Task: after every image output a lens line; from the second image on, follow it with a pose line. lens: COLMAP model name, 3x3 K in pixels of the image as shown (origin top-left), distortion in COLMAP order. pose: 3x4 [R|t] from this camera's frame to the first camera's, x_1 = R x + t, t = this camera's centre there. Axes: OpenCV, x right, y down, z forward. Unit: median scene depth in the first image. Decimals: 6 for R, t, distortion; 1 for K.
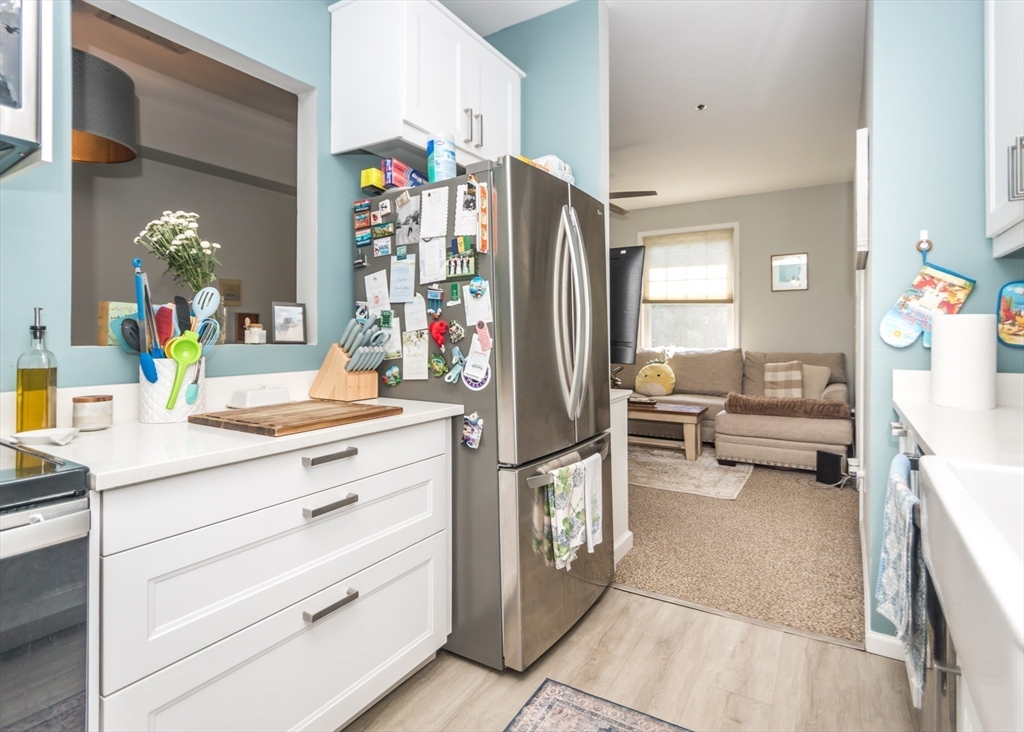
lens RADIAL K [[520.9, 0, 538.8], [0, 520.9, 334.1], [0, 0, 1]] dist [0.002556, 0.000568]
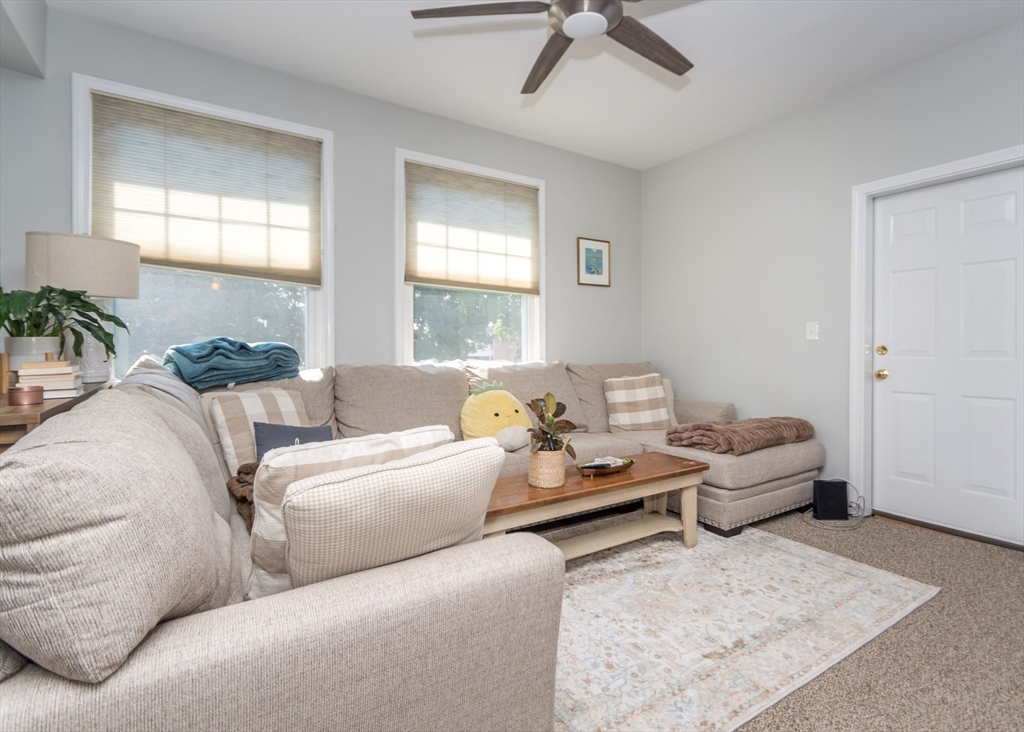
lens RADIAL K [[520.9, 0, 538.8], [0, 520.9, 334.1], [0, 0, 1]] dist [0.002556, 0.000568]
pose [[0.412452, 0.023819, 0.910668, -0.306038], [-0.004665, 0.999700, -0.024035, 0.011401], [-0.910967, 0.005665, 0.412440, 0.831550]]
